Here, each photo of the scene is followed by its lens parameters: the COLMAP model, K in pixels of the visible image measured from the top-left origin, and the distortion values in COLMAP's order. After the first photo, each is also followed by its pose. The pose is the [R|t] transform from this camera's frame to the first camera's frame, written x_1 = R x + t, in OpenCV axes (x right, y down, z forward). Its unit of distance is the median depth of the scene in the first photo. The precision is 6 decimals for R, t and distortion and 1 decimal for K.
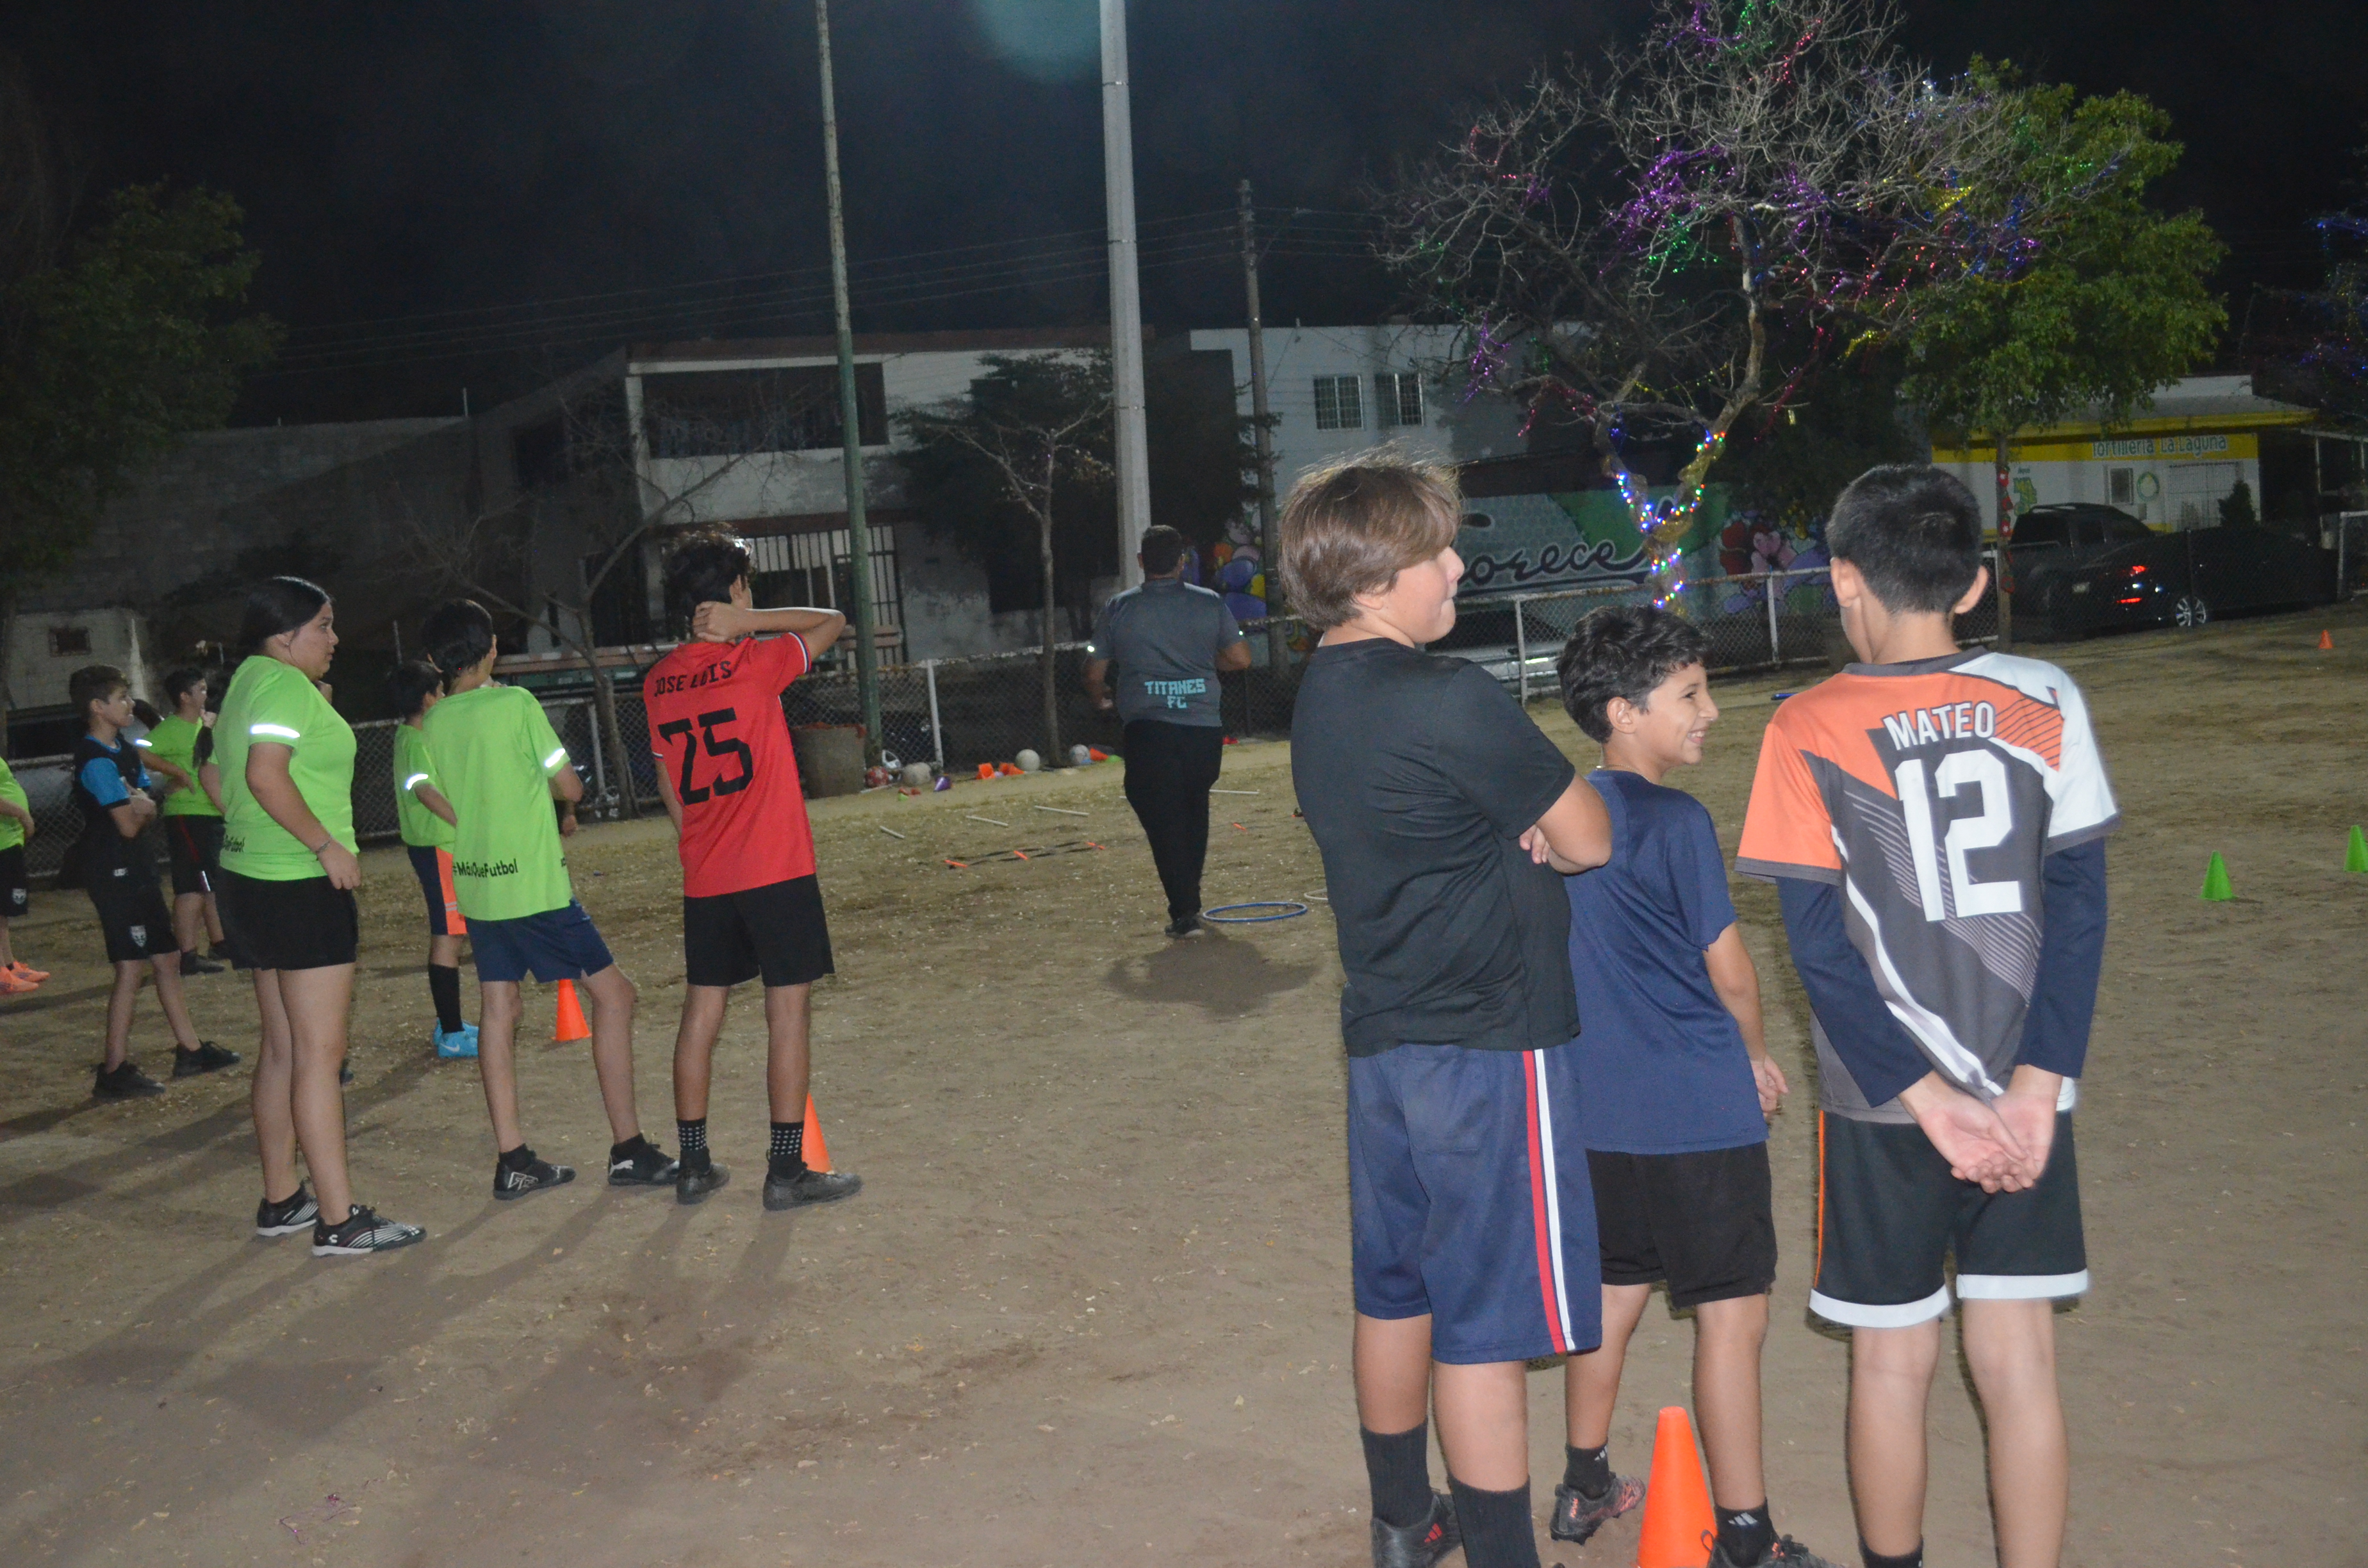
lens RADIAL K [[2390.7, 0, 1192.5], [0, 2390.7, 787.0], [0, 0, 1]] dist [-0.065205, 0.031592]
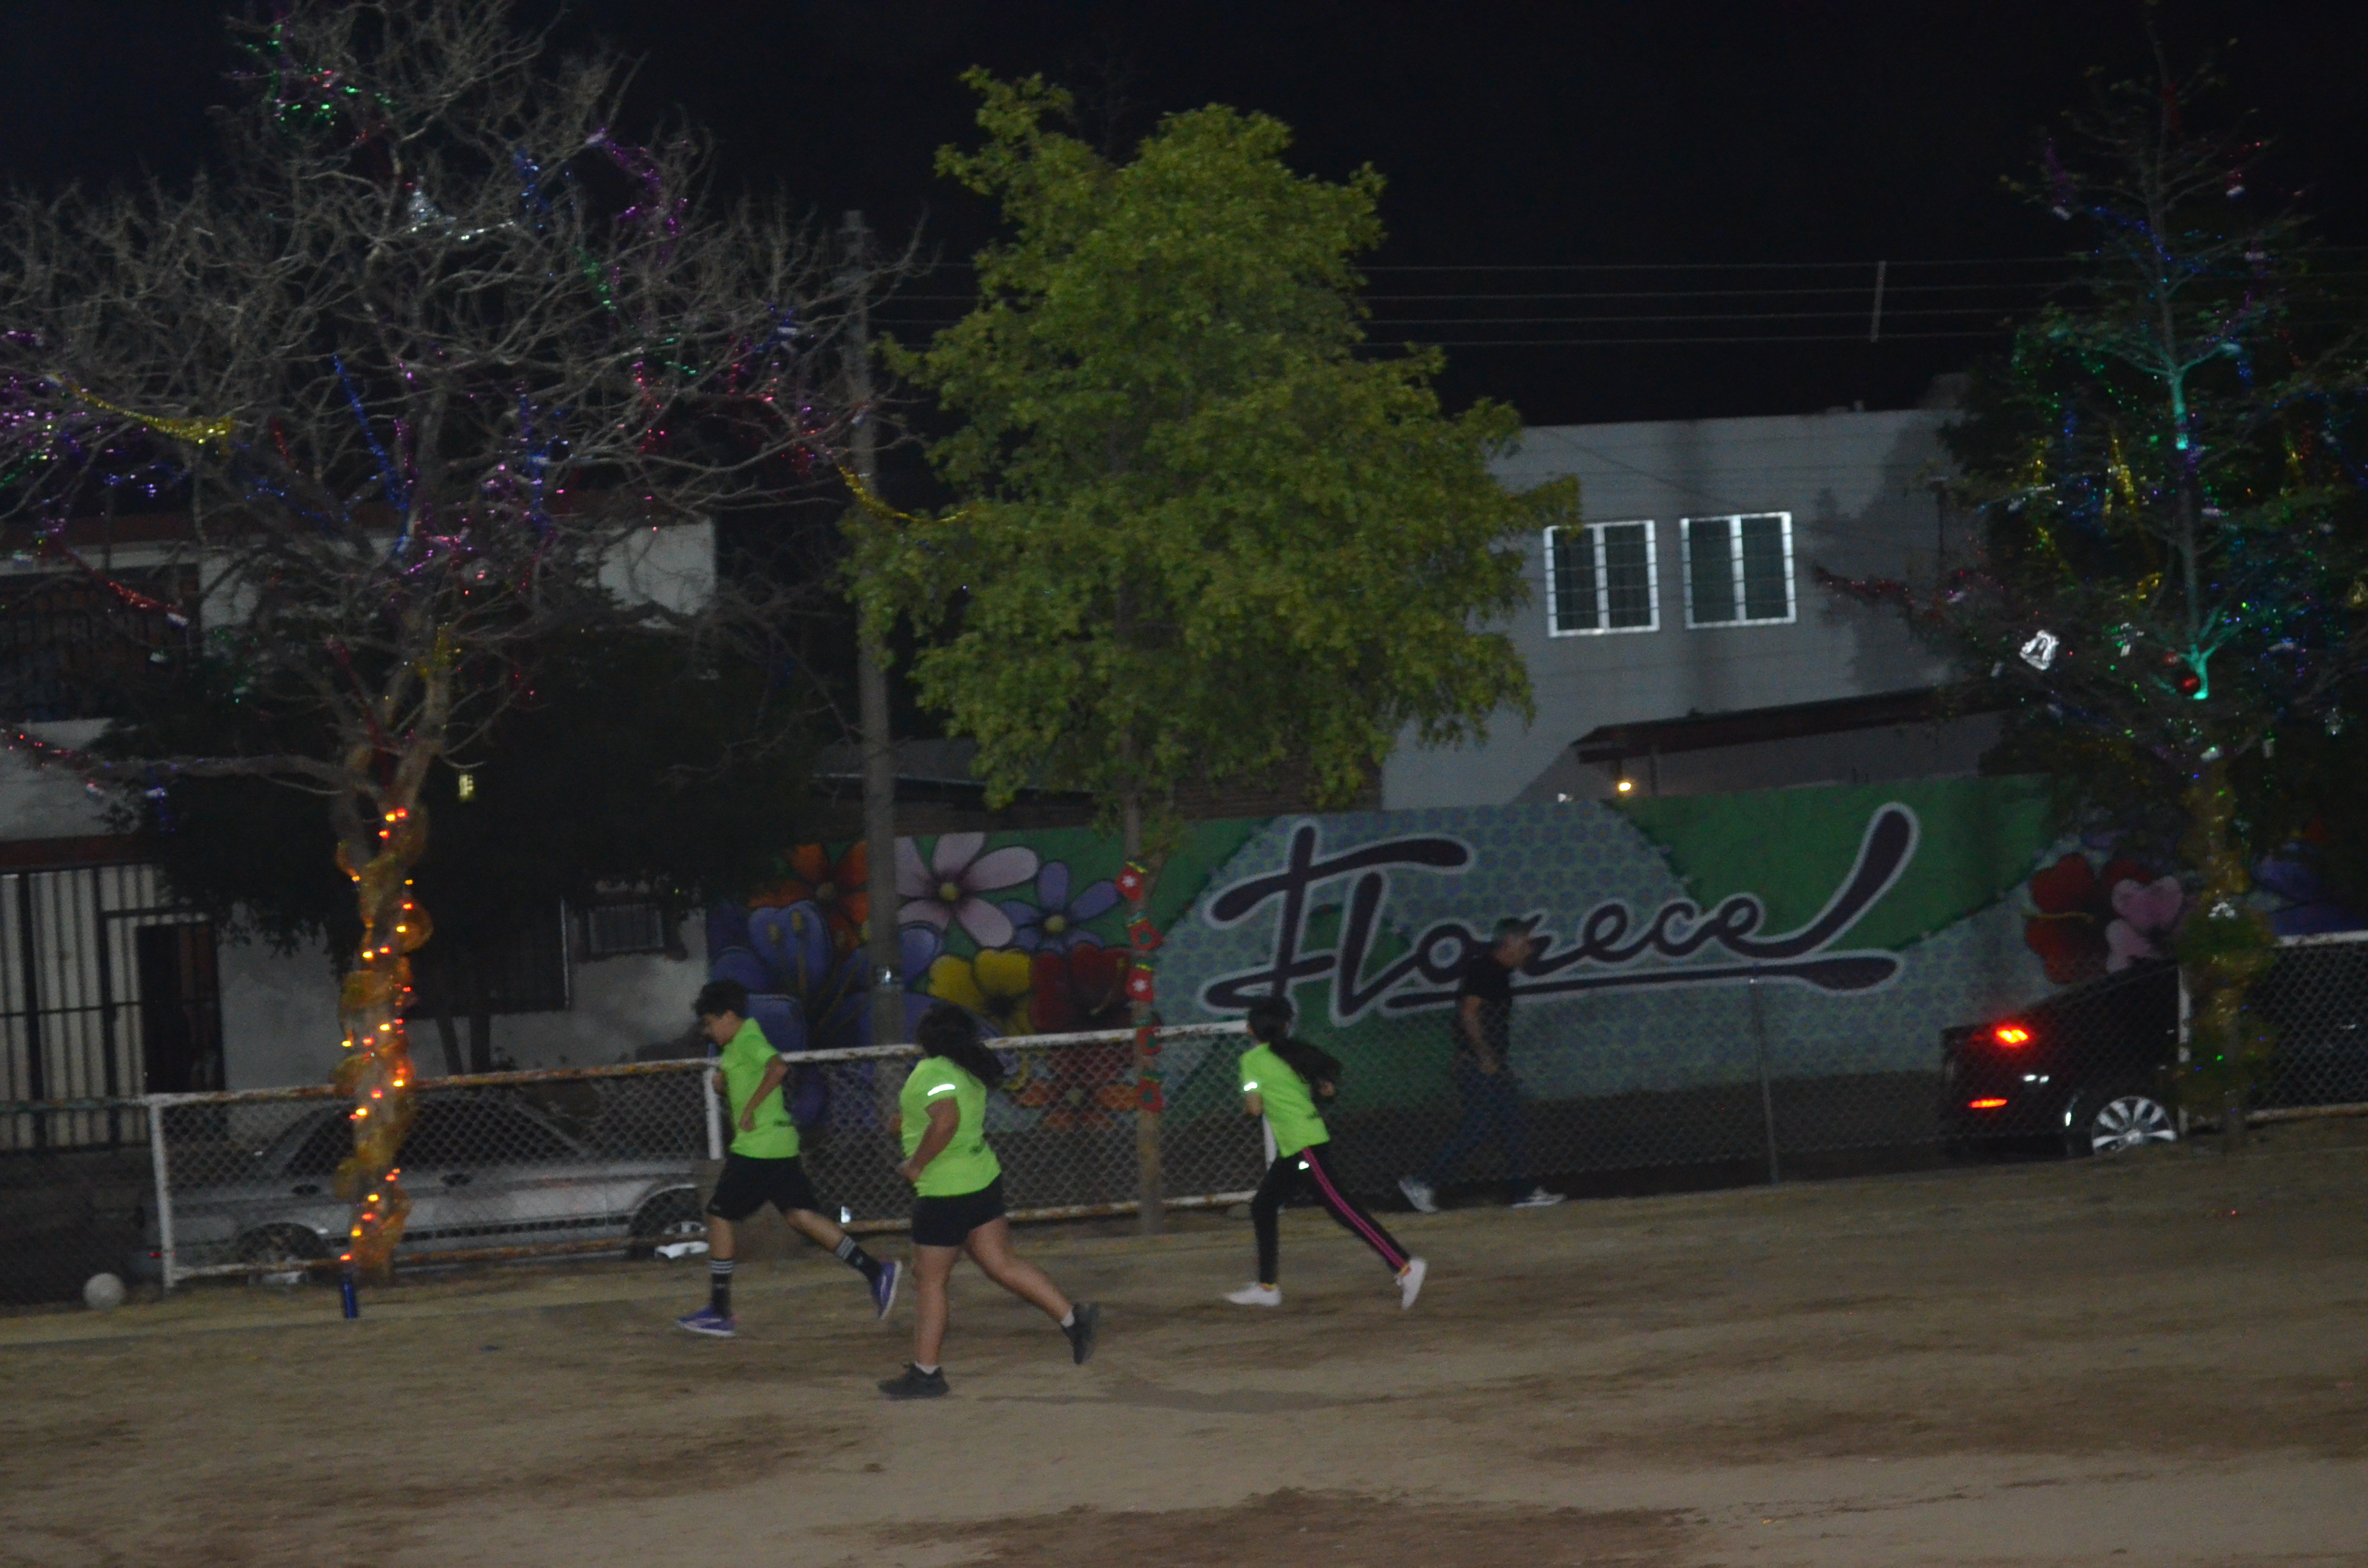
lens RADIAL K [[5080.5, 0, 1184.0], [0, 5080.5, 784.0], [0, 0, 1]] dist [0.007018, 0.107419]
pose [[0.928767, 0.013785, -0.370407, 0.481157], [-0.045259, 0.996048, -0.076415, -0.044765], [0.367890, 0.087736, 0.925721, 0.001903]]
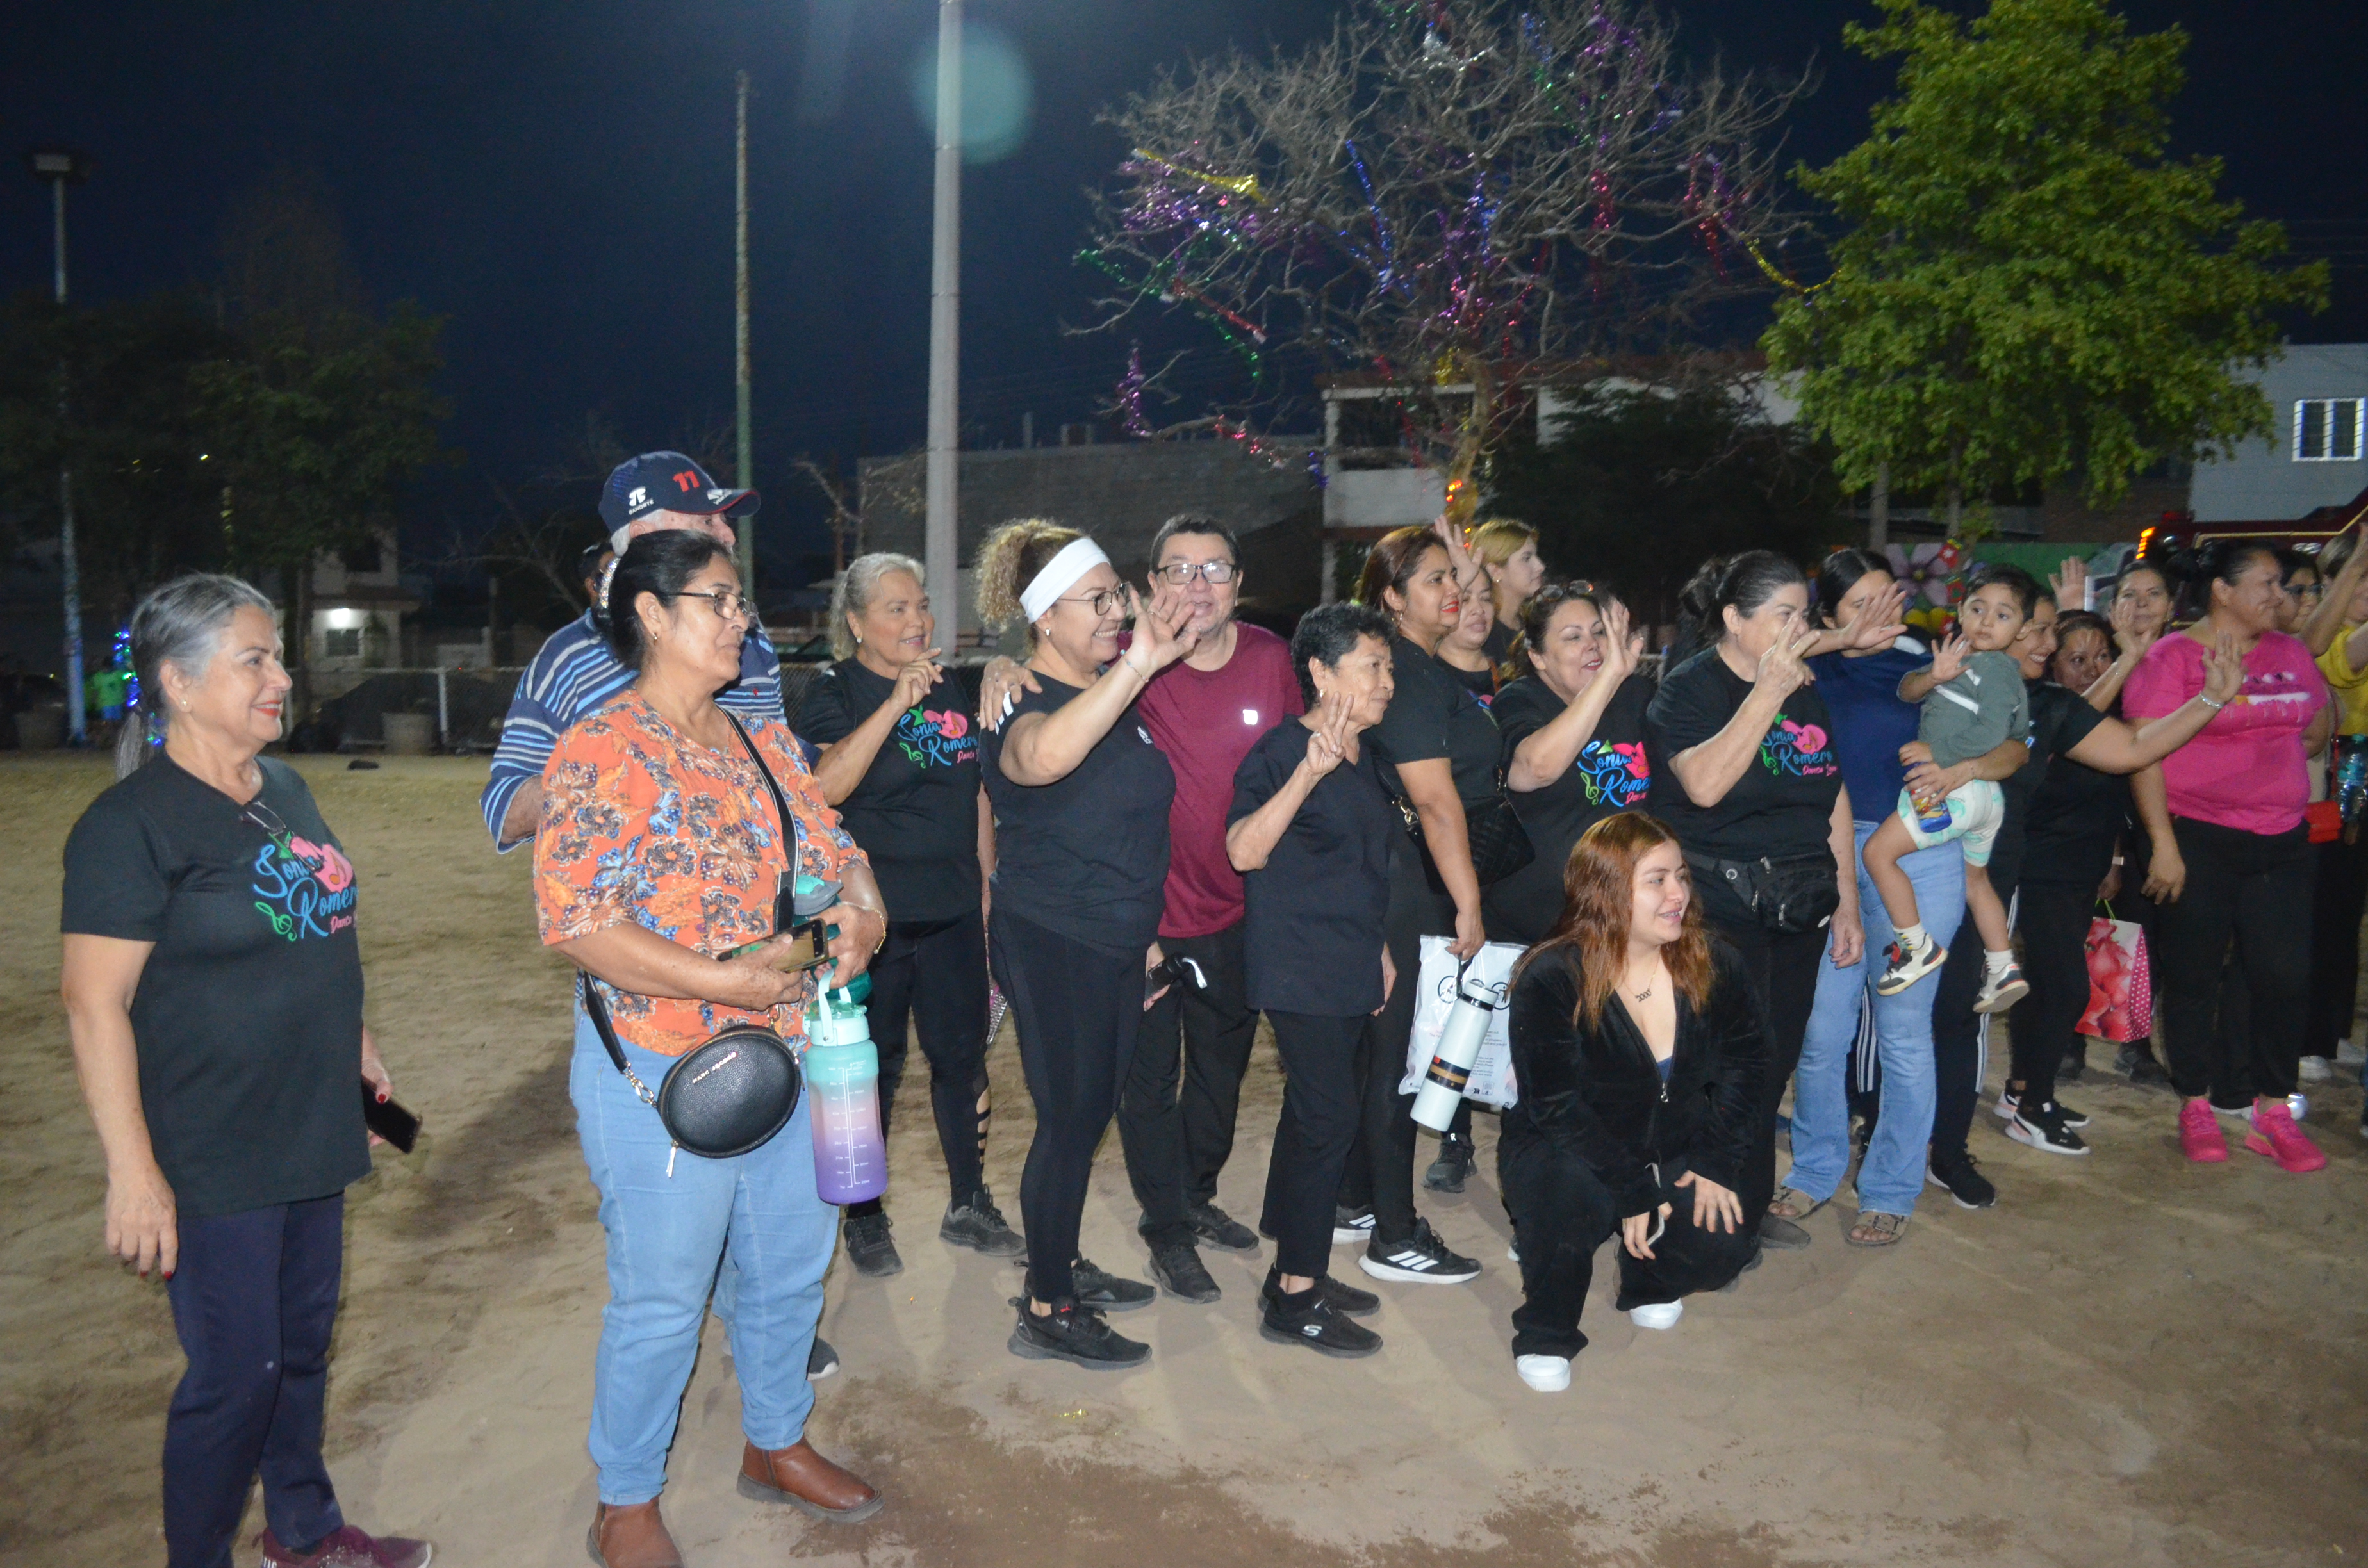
lens RADIAL K [[1901.3, 0, 1185.7], [0, 1901.3, 806.6], [0, 0, 1]] dist [-0.077247, 0.002384]
pose [[0.656311, 0.154321, -0.738540, 0.397402], [-0.113912, 0.987906, 0.105198, -0.056879], [0.745842, 0.015086, 0.665952, 0.288709]]
